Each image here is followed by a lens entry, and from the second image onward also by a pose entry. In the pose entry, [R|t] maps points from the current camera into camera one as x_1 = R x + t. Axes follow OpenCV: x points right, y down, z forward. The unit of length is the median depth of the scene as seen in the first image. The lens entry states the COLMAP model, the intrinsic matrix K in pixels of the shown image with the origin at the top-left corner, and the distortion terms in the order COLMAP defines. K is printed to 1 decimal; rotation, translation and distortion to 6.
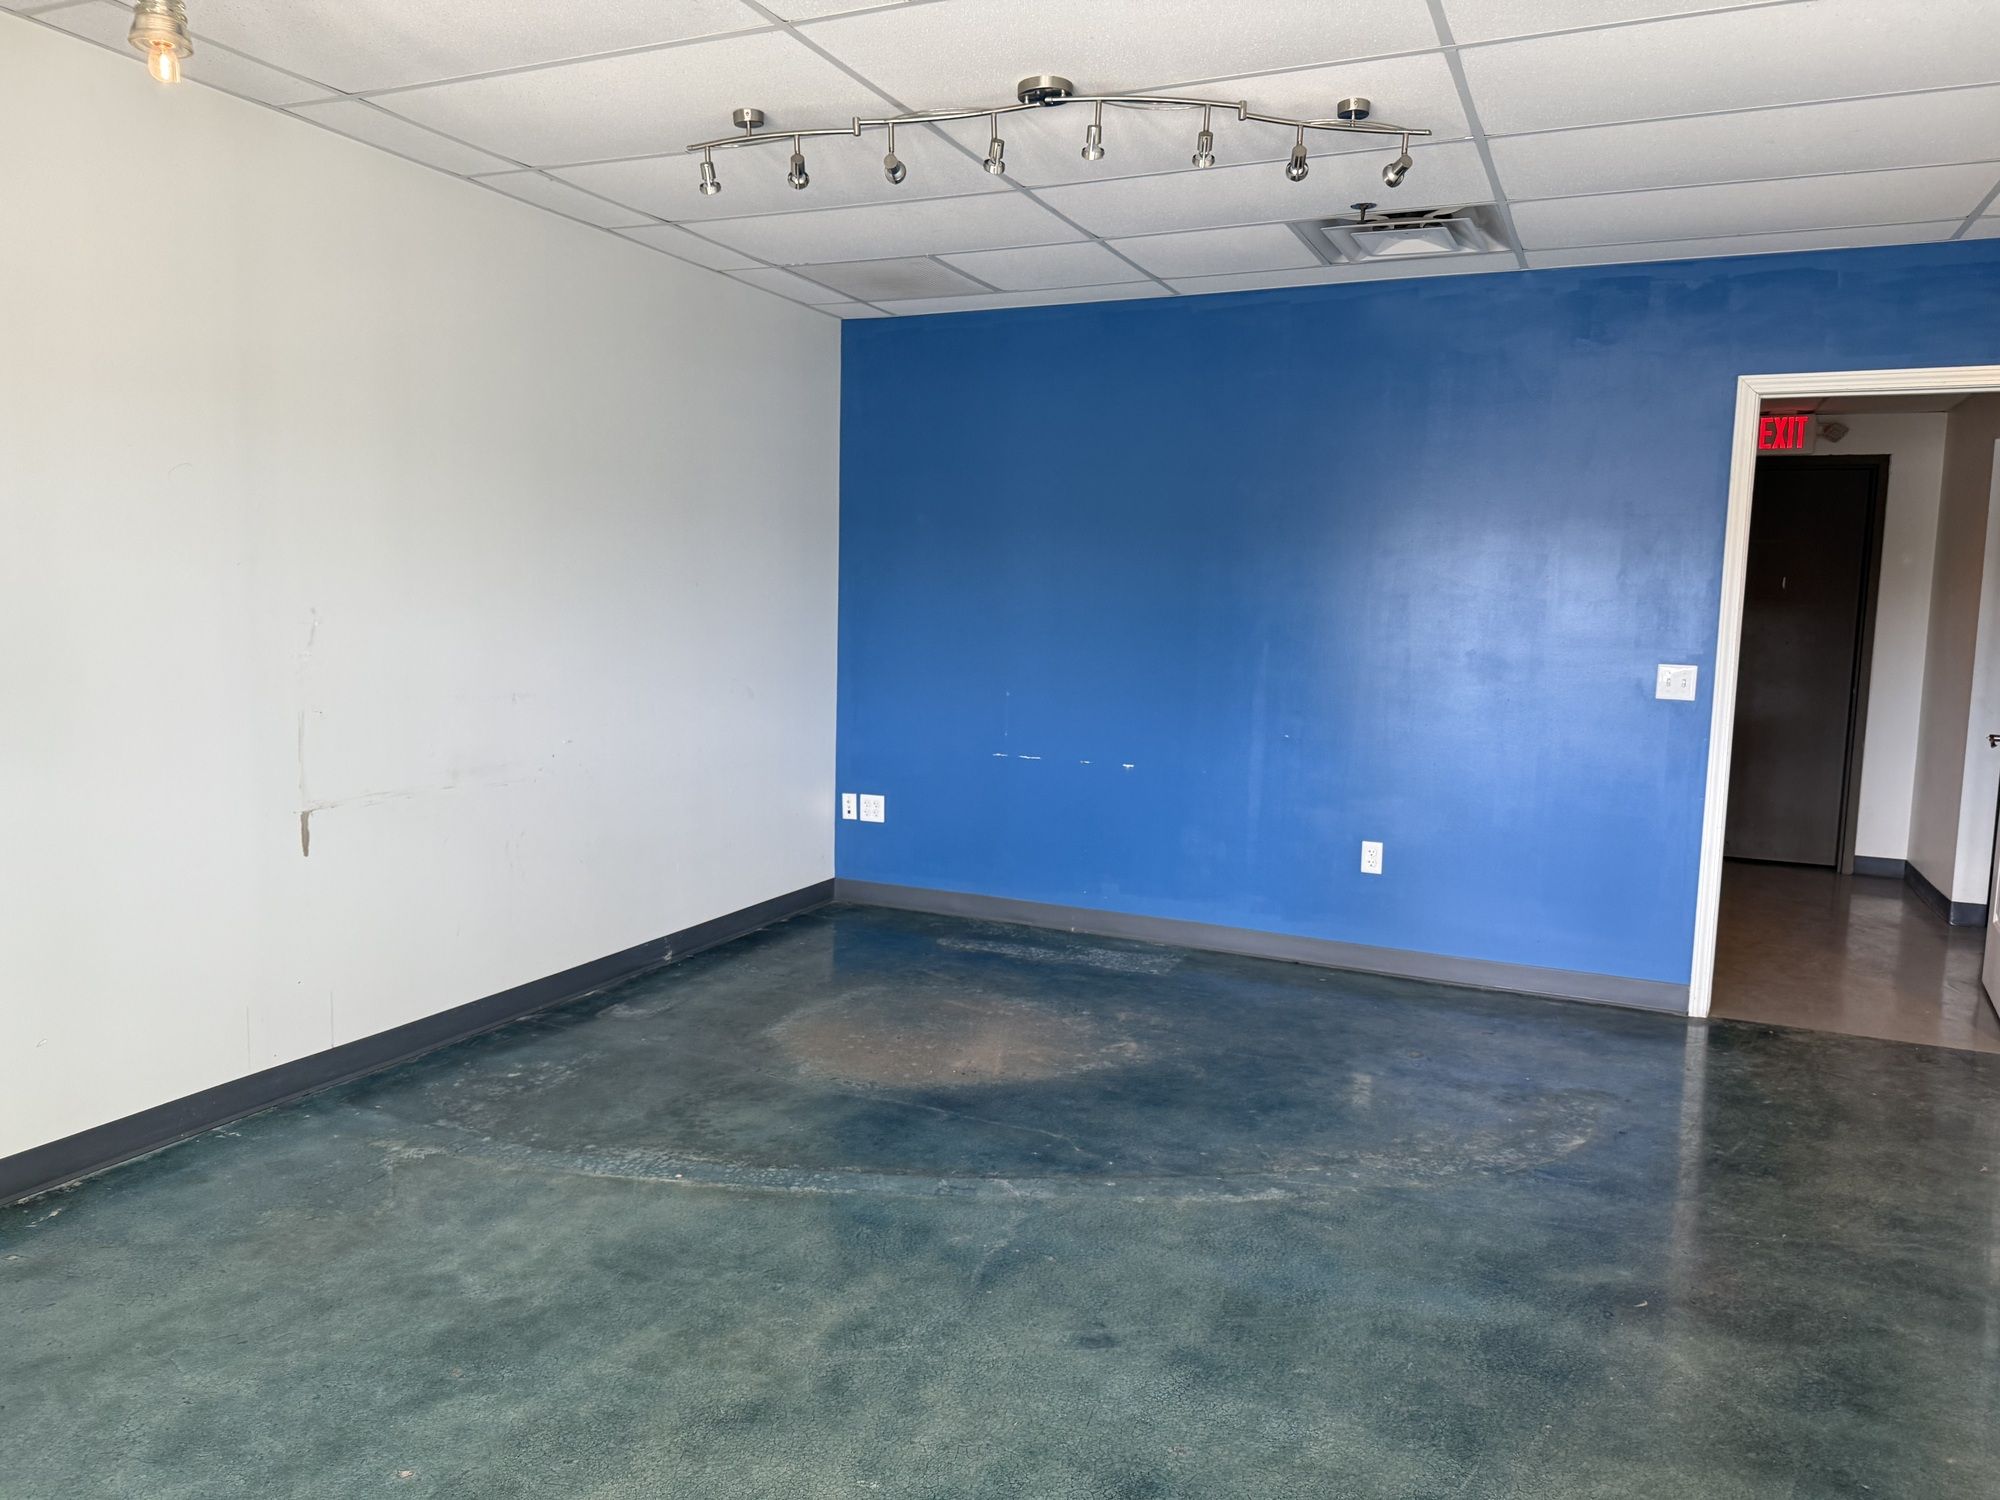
lens RADIAL K [[1394.4, 0, 985.2], [0, 1394.4, 743.0], [0, 0, 1]] dist [-0.008569, -0.003044]
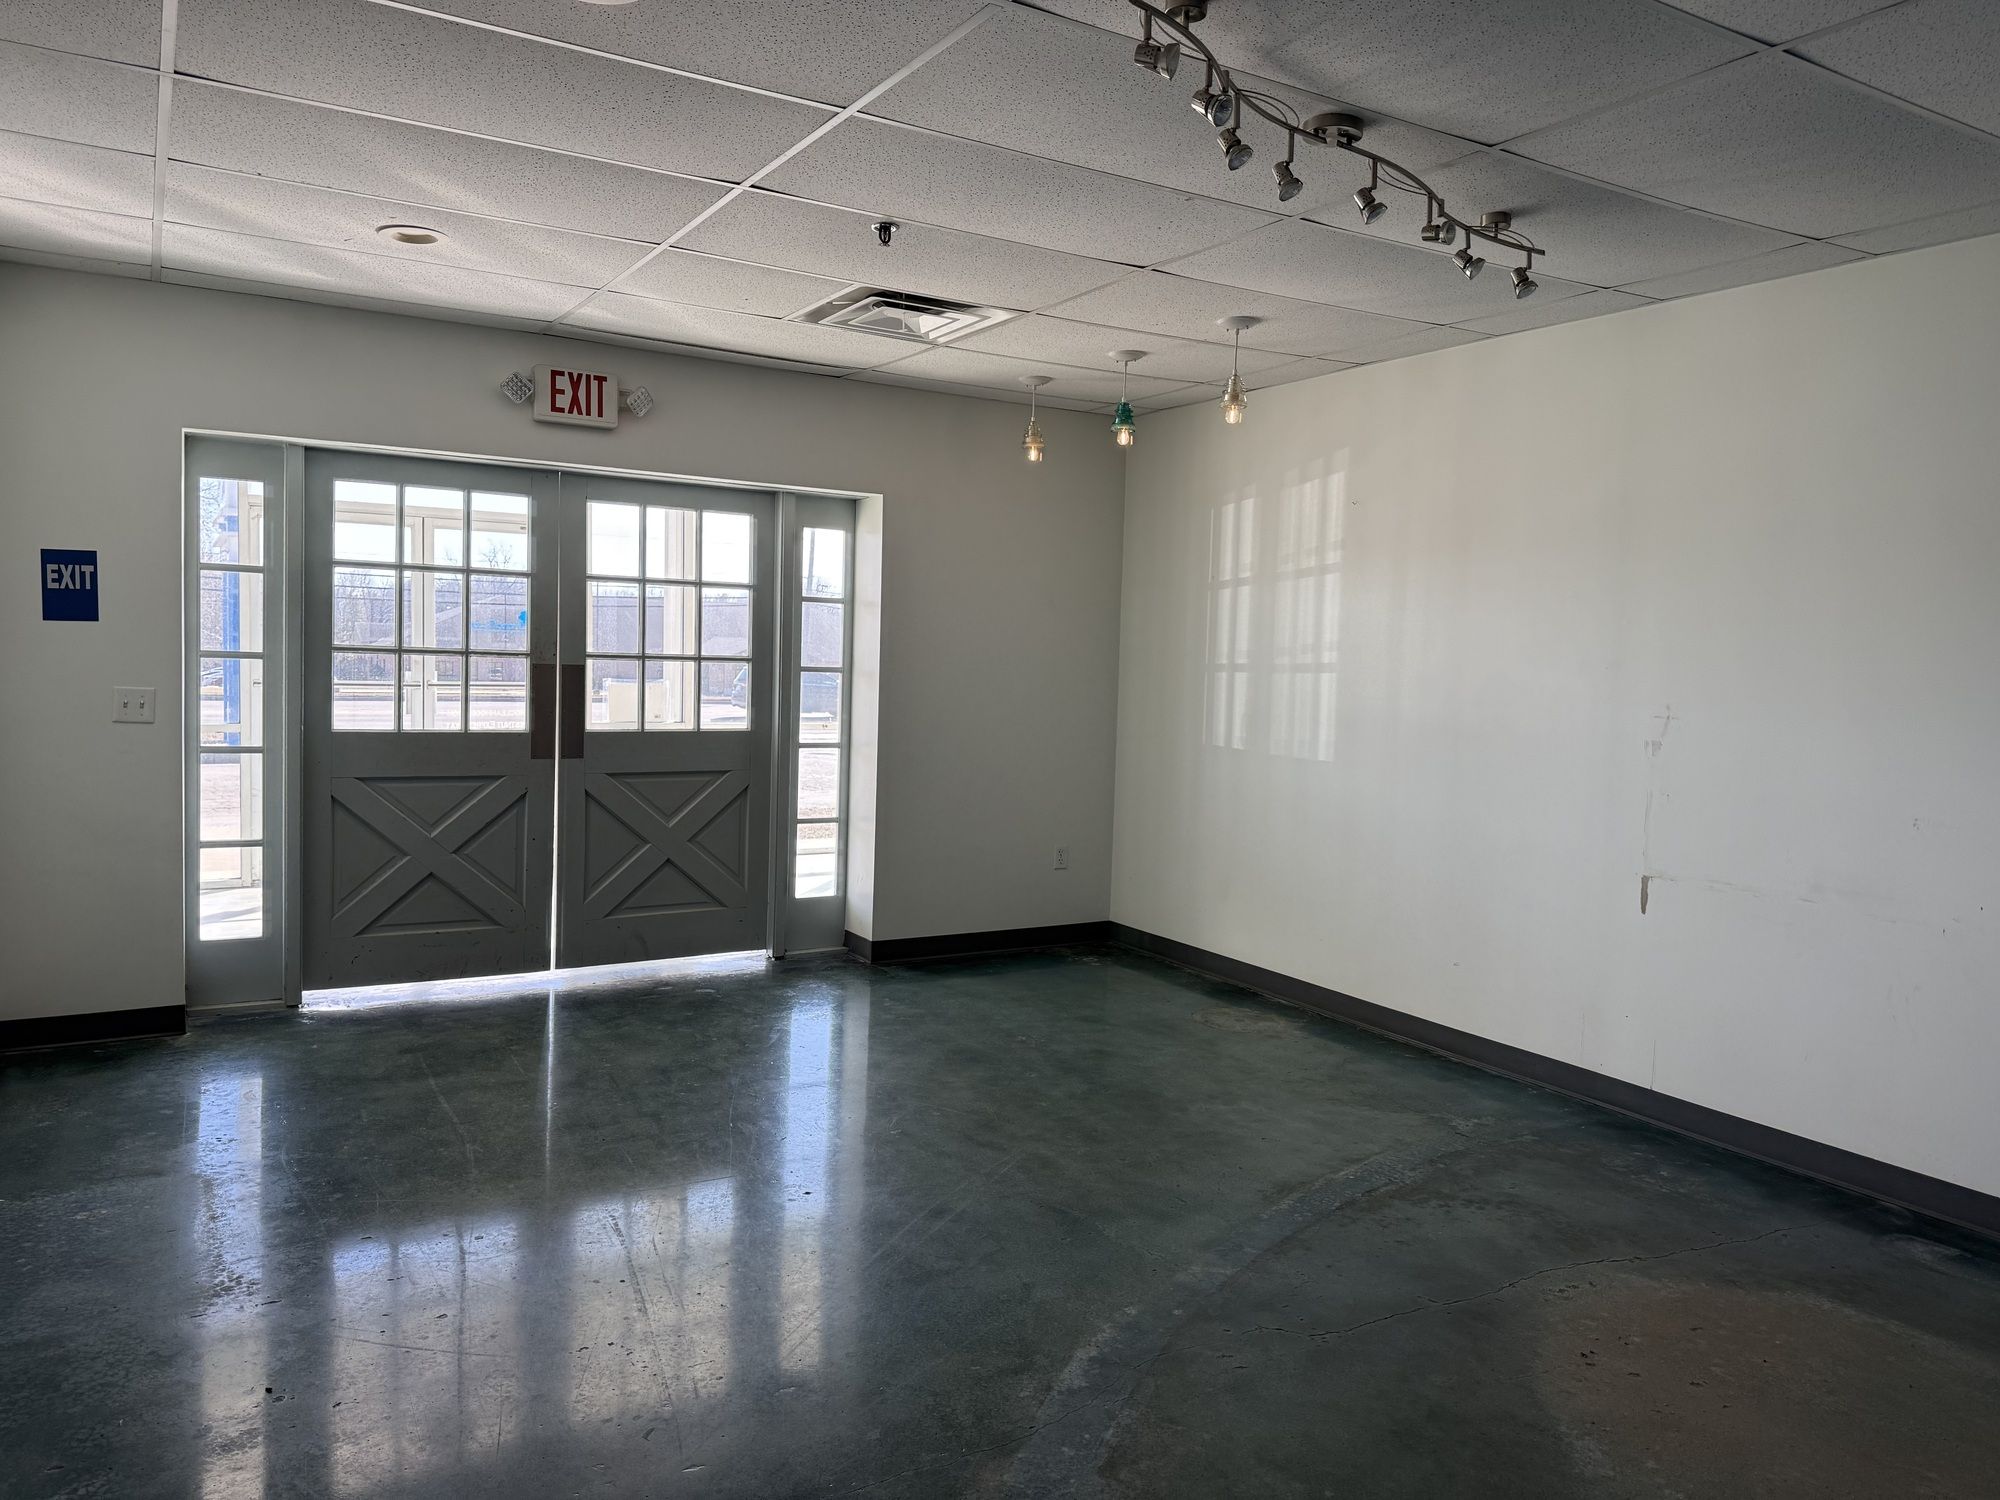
lens RADIAL K [[1394.4, 0, 985.2], [0, 1394.4, 743.0], [0, 0, 1]] dist [-0.008569, -0.003044]
pose [[-0.573917, 0.015148, -0.818774, 0.890755], [-0.125842, 0.986322, 0.106456, -0.130606], [0.809187, 0.164133, -0.564160, 1.331725]]
